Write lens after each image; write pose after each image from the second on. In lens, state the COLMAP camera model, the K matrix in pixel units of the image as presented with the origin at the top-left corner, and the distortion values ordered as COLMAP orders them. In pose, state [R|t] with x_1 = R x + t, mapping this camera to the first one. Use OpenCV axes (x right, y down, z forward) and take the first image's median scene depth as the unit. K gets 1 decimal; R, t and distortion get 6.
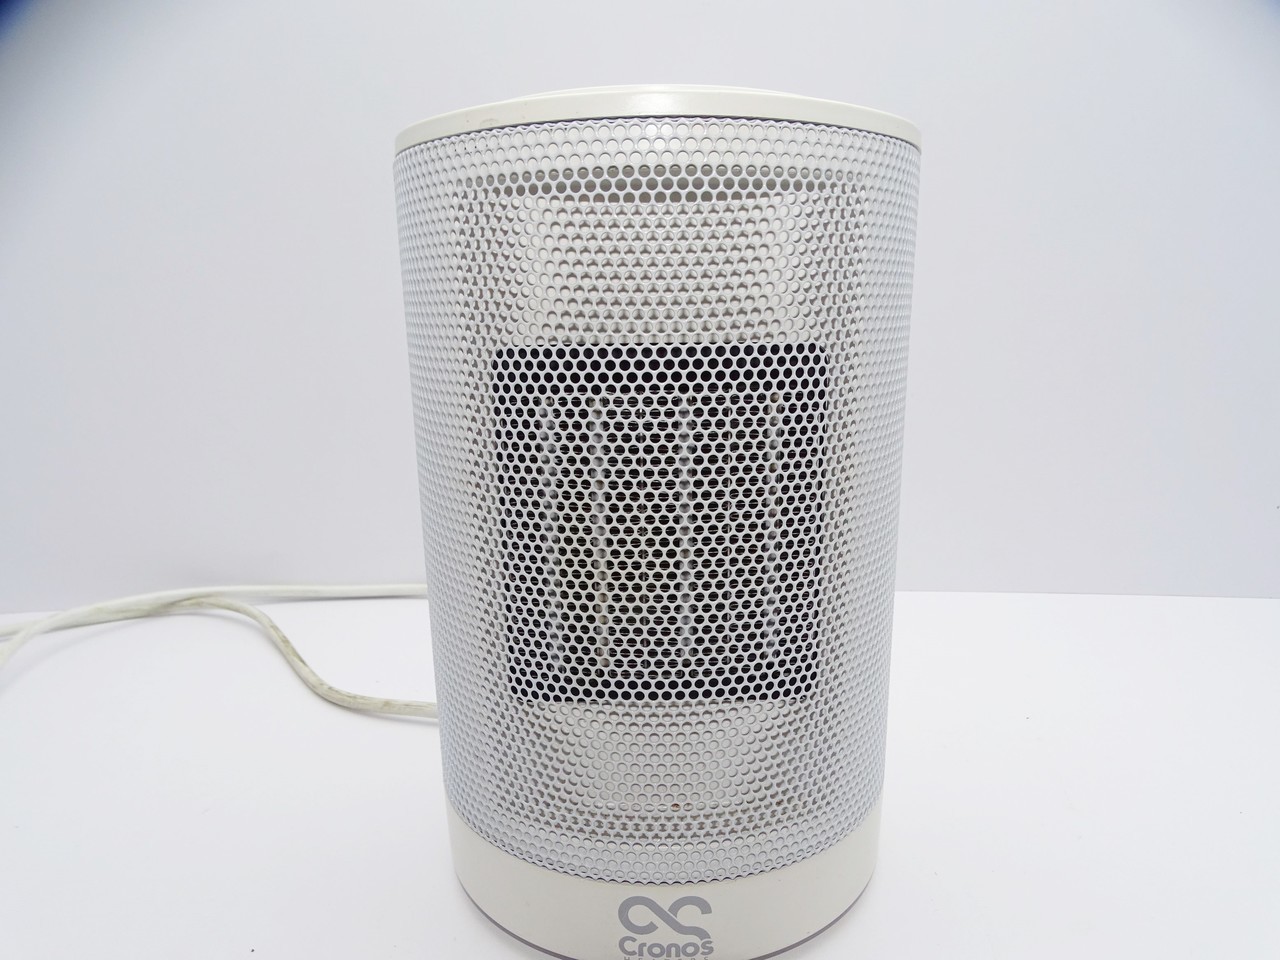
lens RADIAL K [[1108.3, 0, 649.0], [0, 1108.3, 489.0], [0, 0, 1]] dist [0.121901, -0.033356]
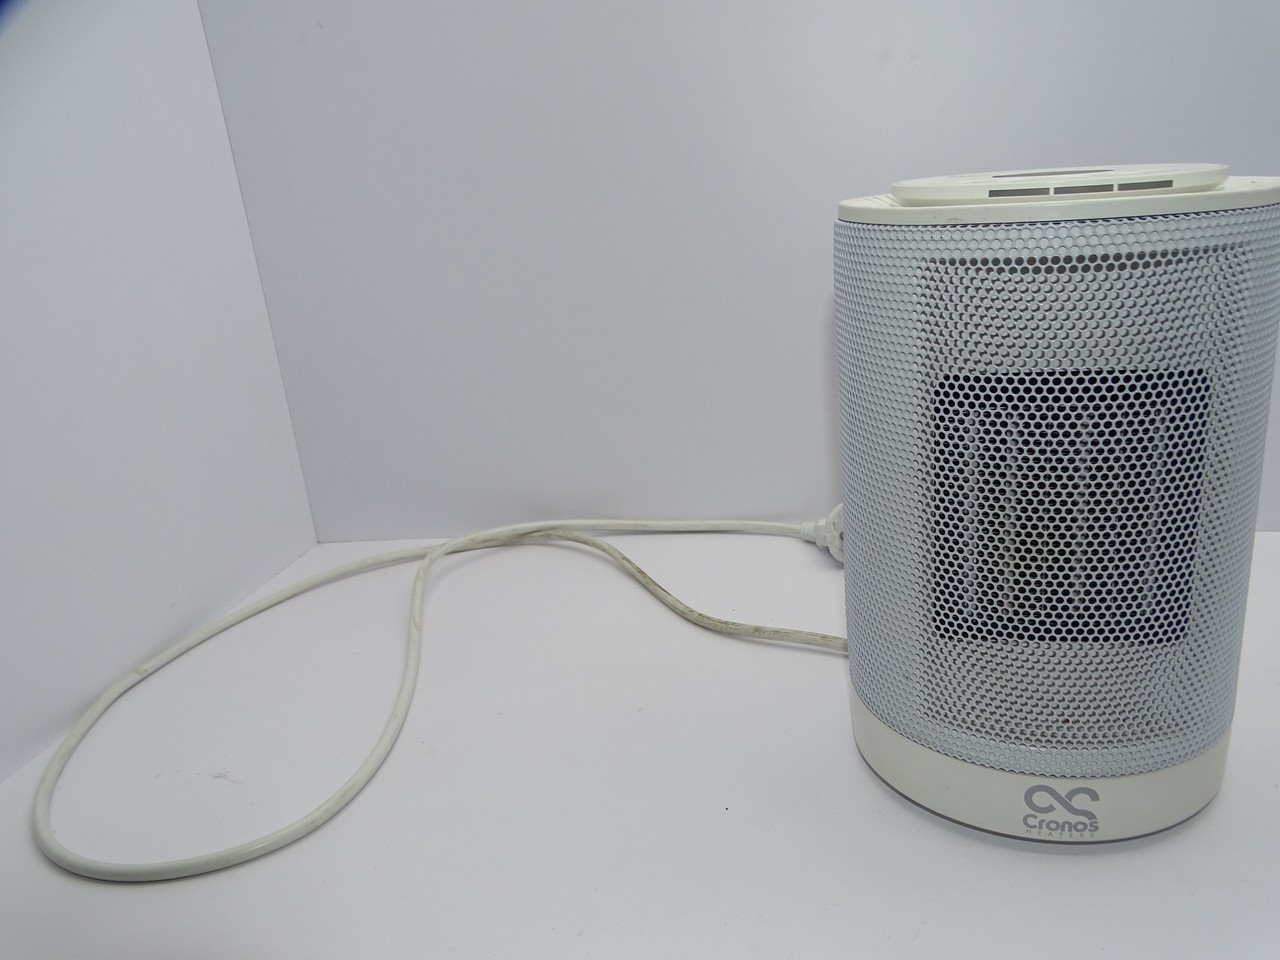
lens RADIAL K [[1300.0, 0, 640.7], [0, 1300.0, 478.1], [0, 0, 1]] dist [0.108530, 0.000000]
pose [[0.988937, 0.007384, -0.148155, -0.242902], [0.004229, 0.996951, 0.077920, -0.121105], [0.148279, -0.077685, 0.985890, -0.568019]]
